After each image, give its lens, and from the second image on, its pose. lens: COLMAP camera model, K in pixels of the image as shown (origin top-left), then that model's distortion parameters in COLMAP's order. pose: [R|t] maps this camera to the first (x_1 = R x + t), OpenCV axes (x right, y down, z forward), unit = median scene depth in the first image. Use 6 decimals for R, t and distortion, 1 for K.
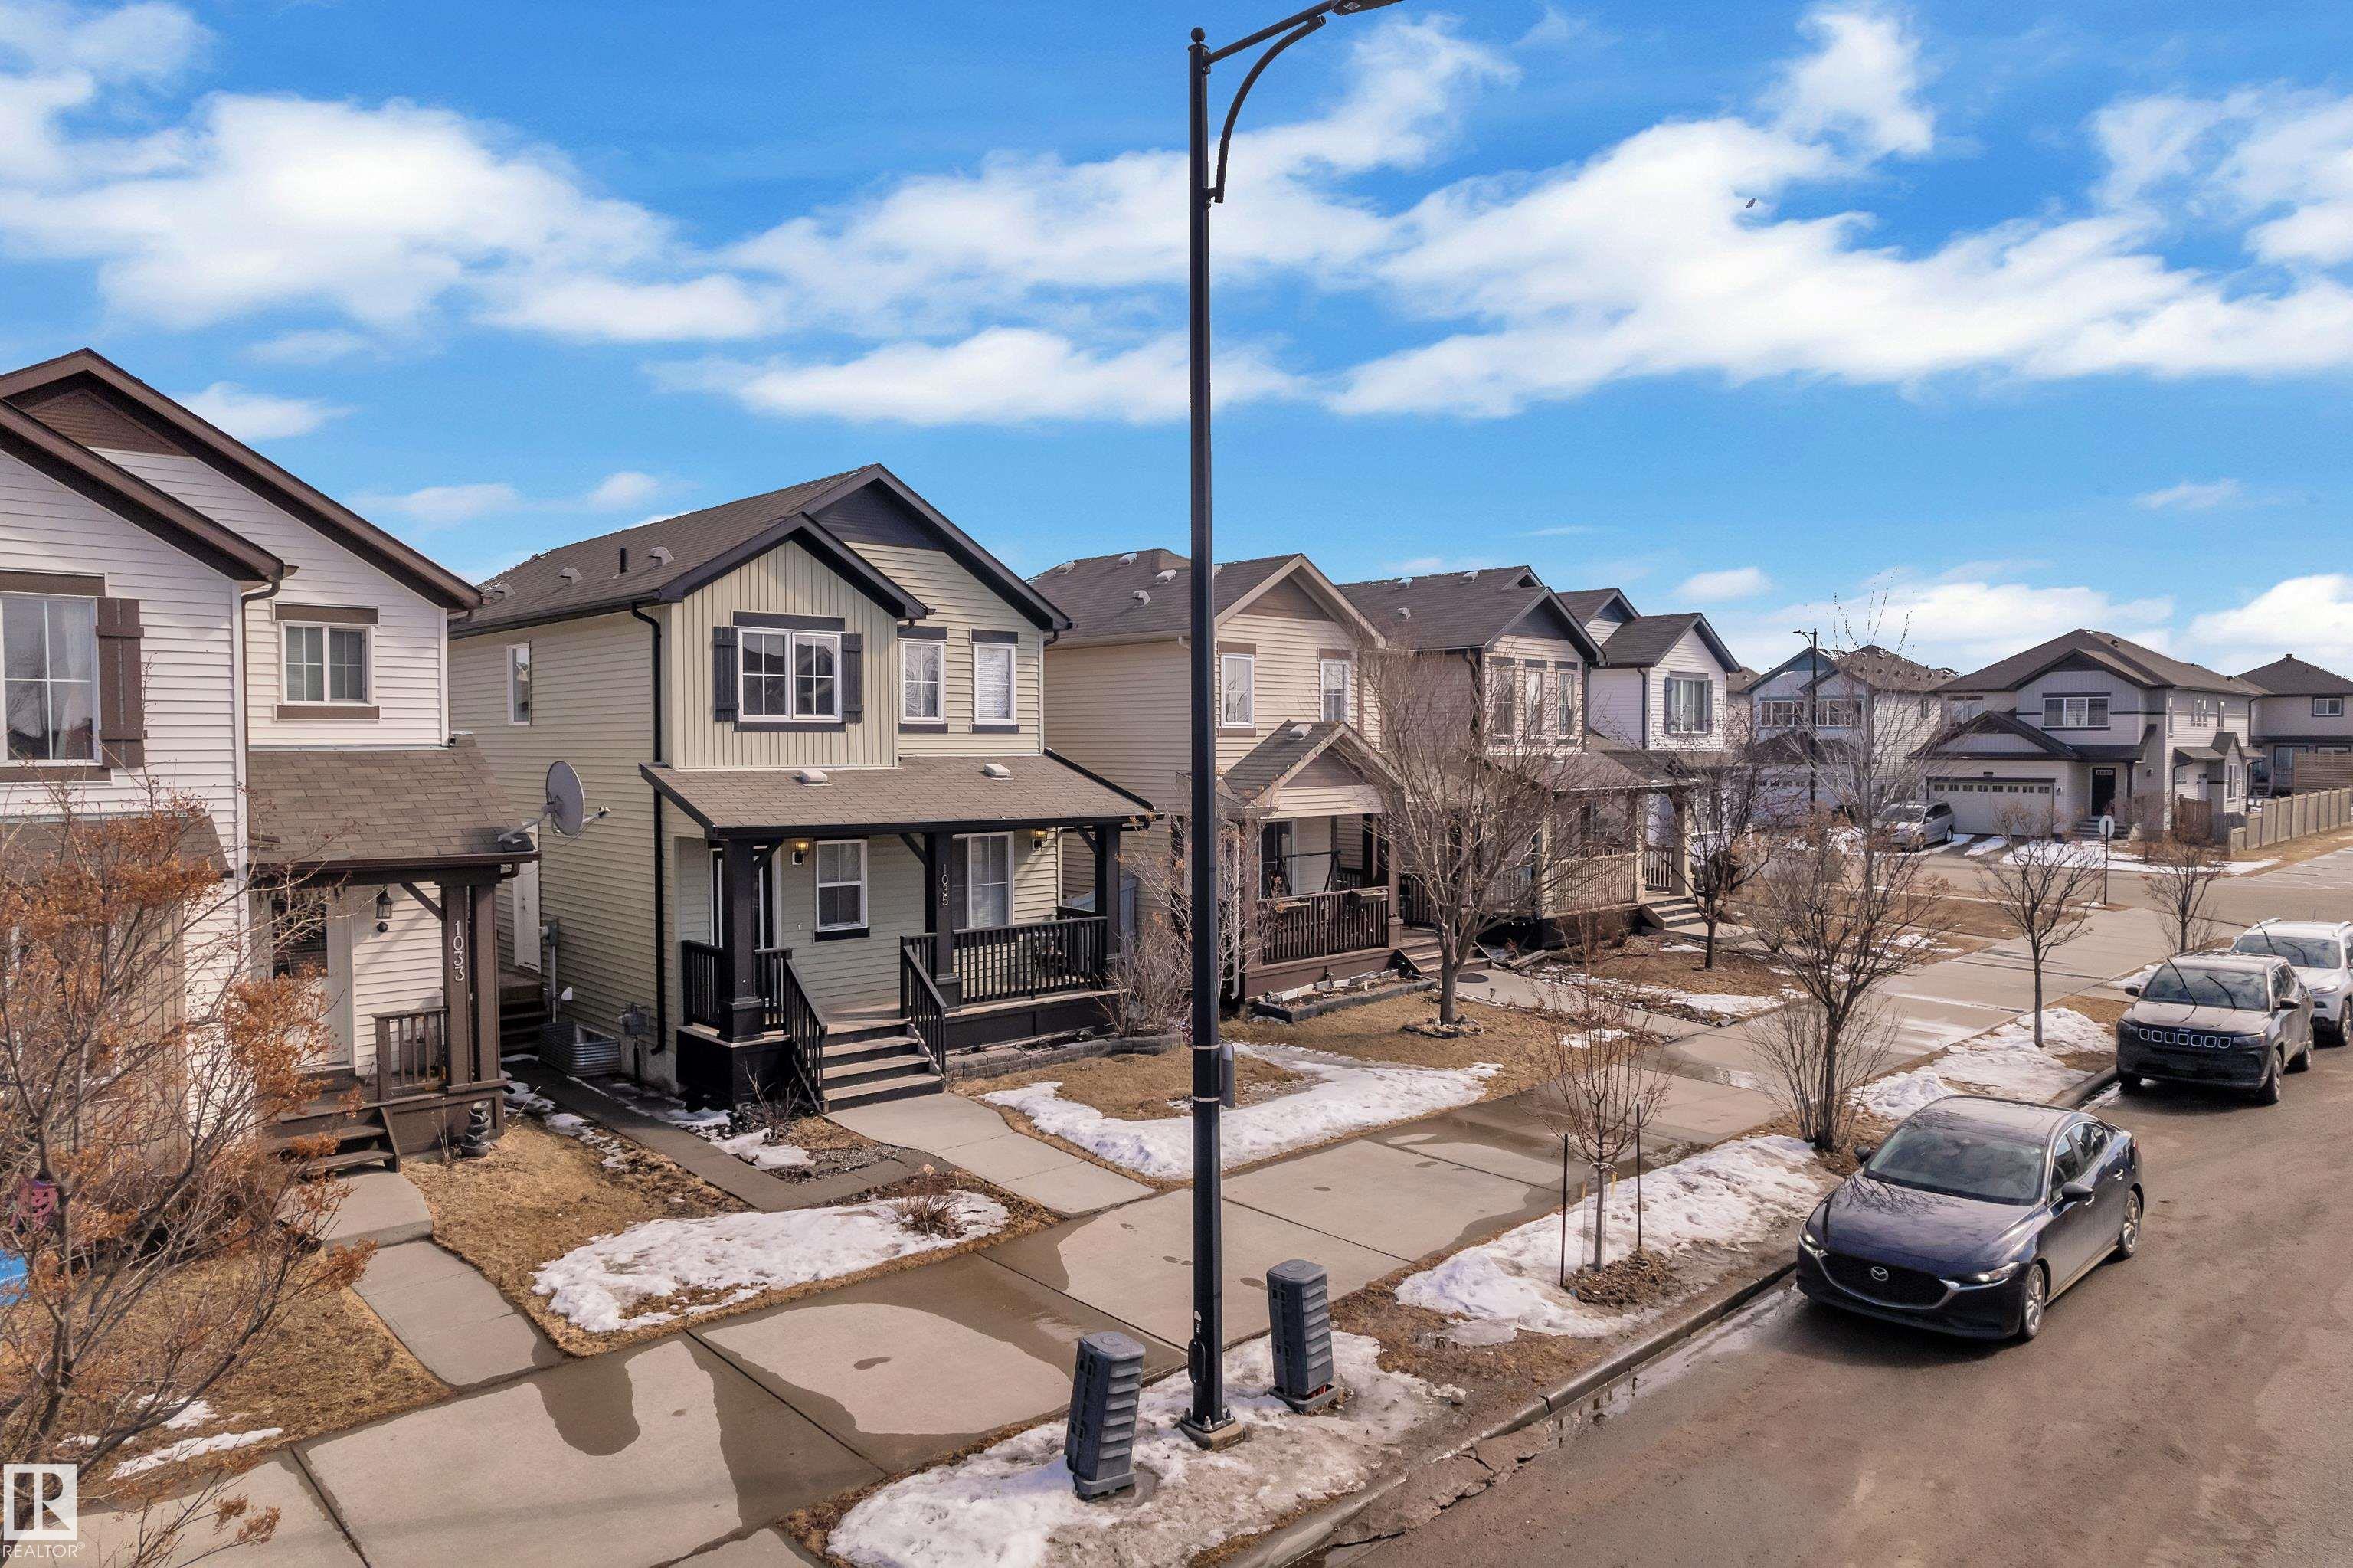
lens RADIAL K [[1508.5, 0, 1177.2], [0, 1508.5, 794.0], [0, 0, 1]] dist [-0.036228, 0.004657]
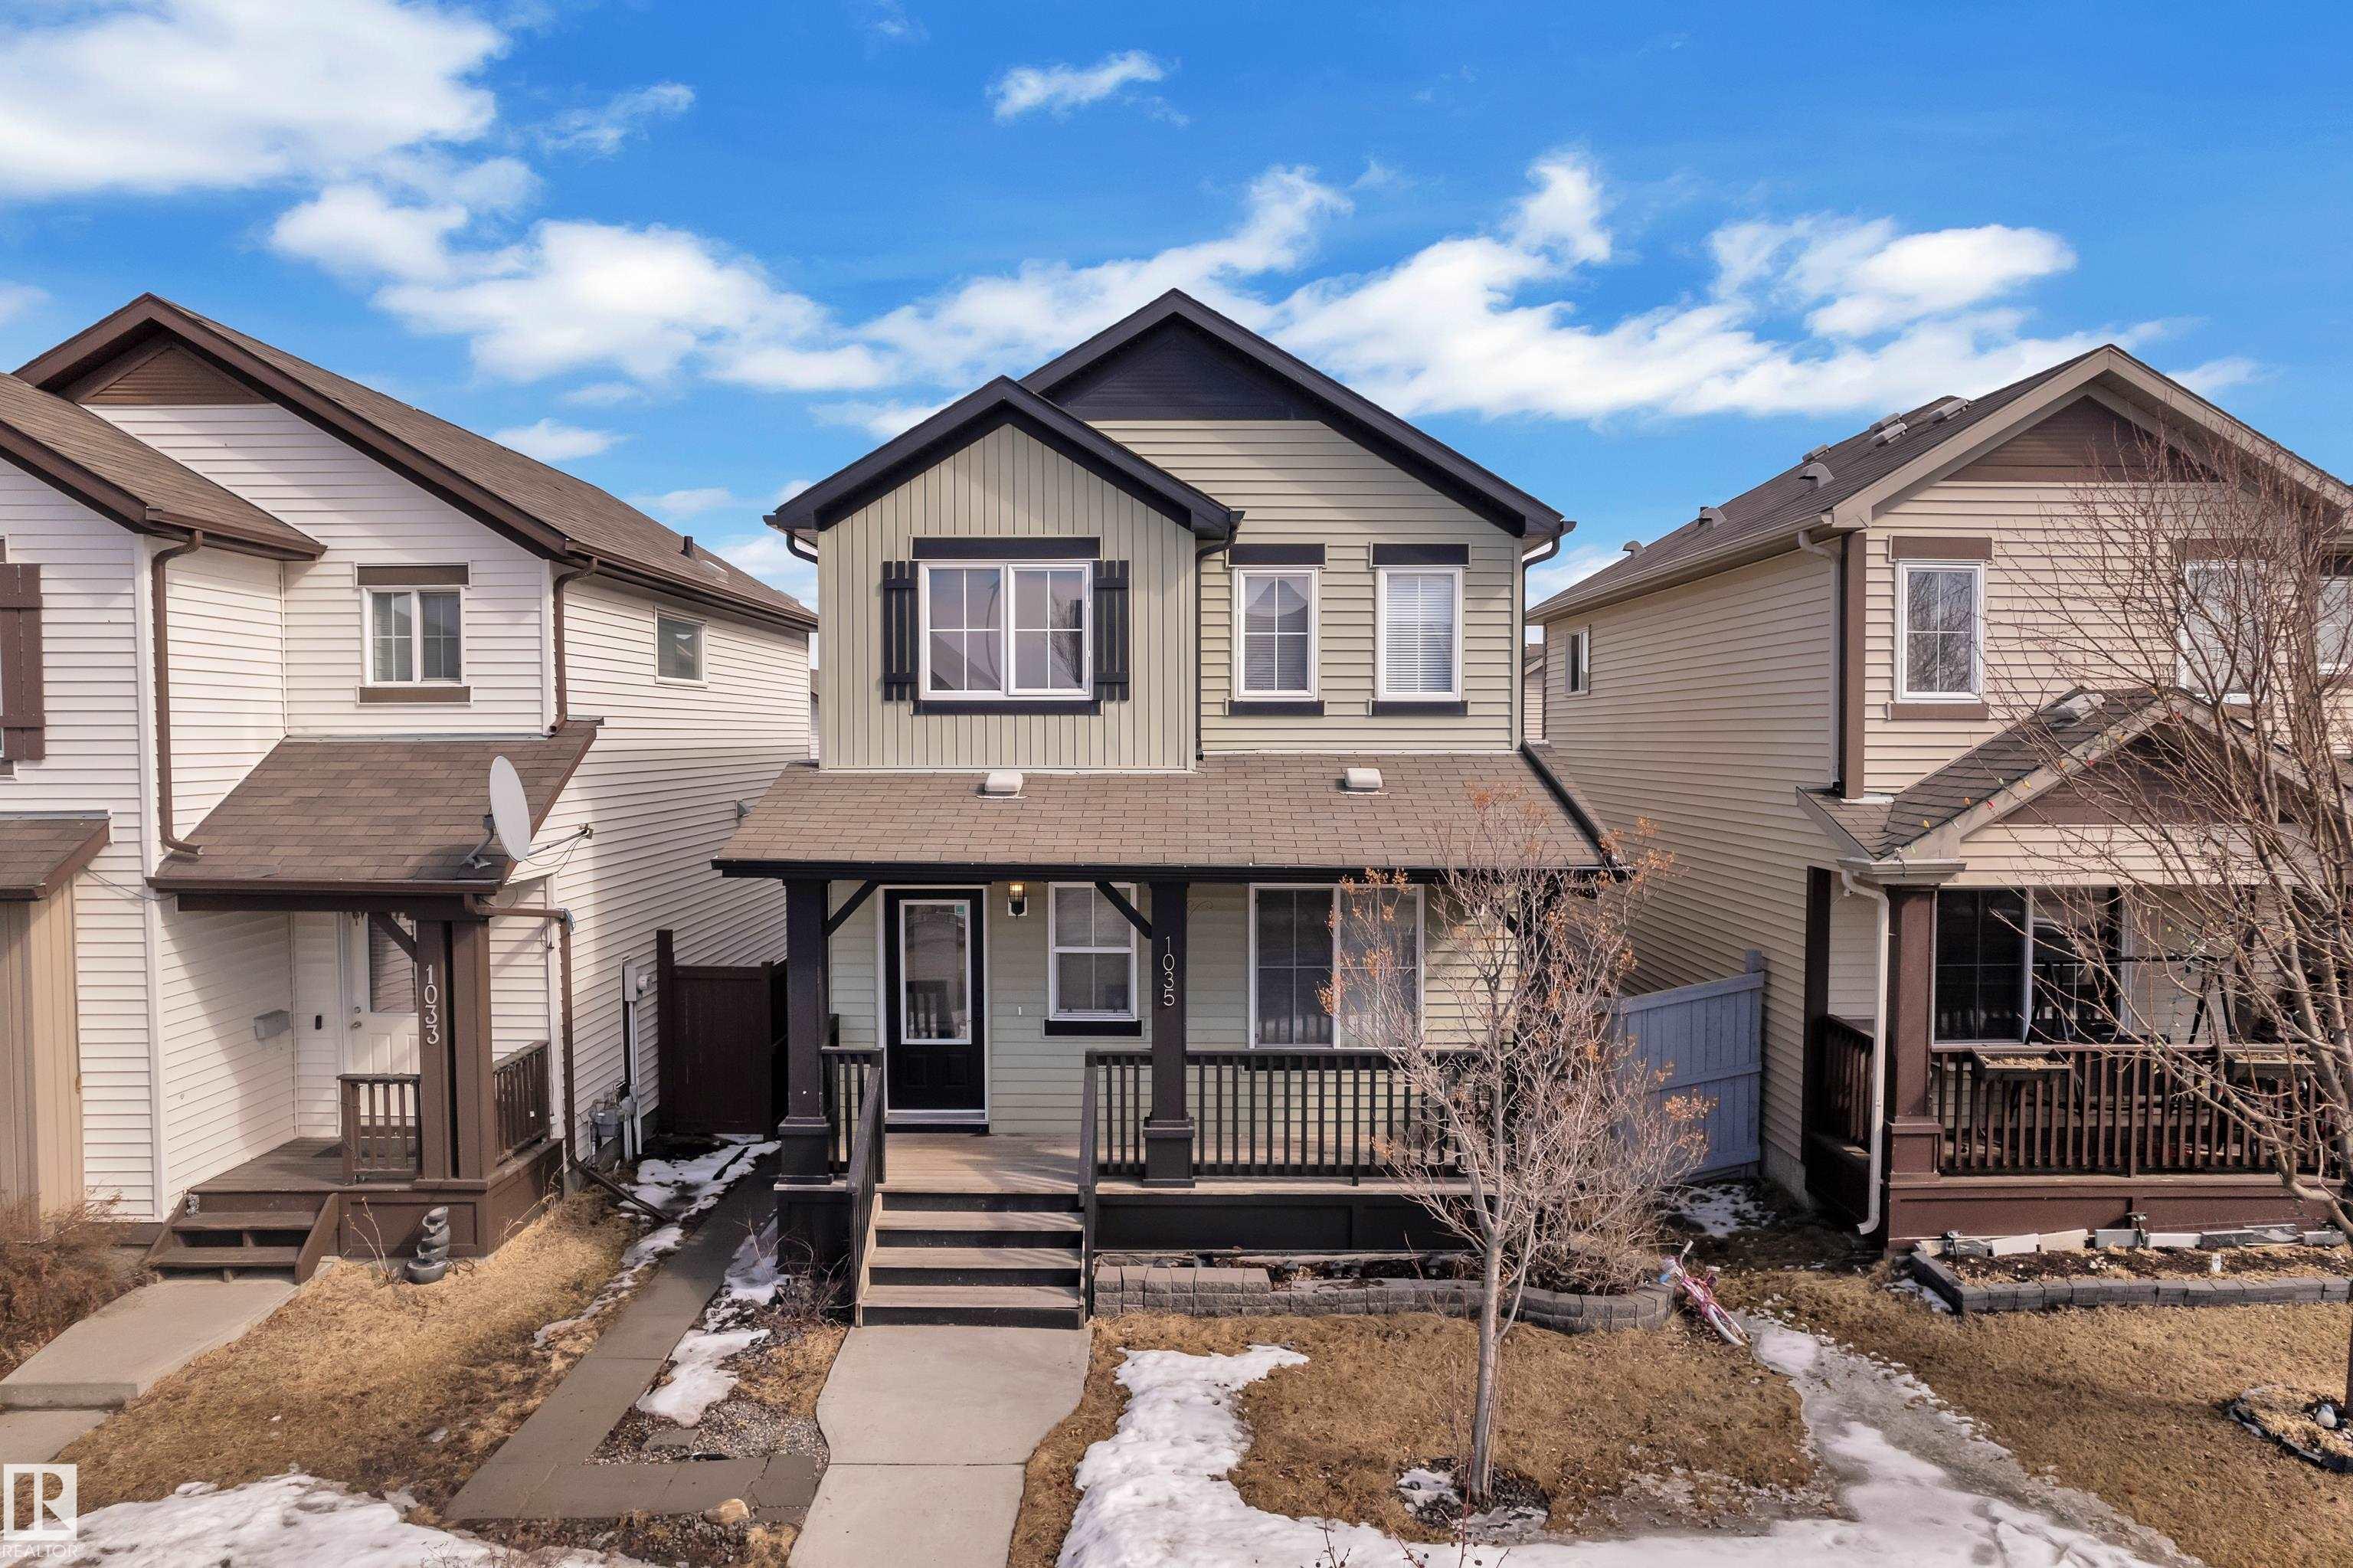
lens RADIAL K [[1508.5, 0, 1177.1], [0, 1508.5, 794.0], [0, 0, 1]] dist [-0.036228, 0.004657]
pose [[0.728945, 0.025813, -0.684085, 0.247096], [-0.023347, 0.999645, 0.012842, -0.016600], [0.684174, 0.006610, 0.729289, 0.559901]]
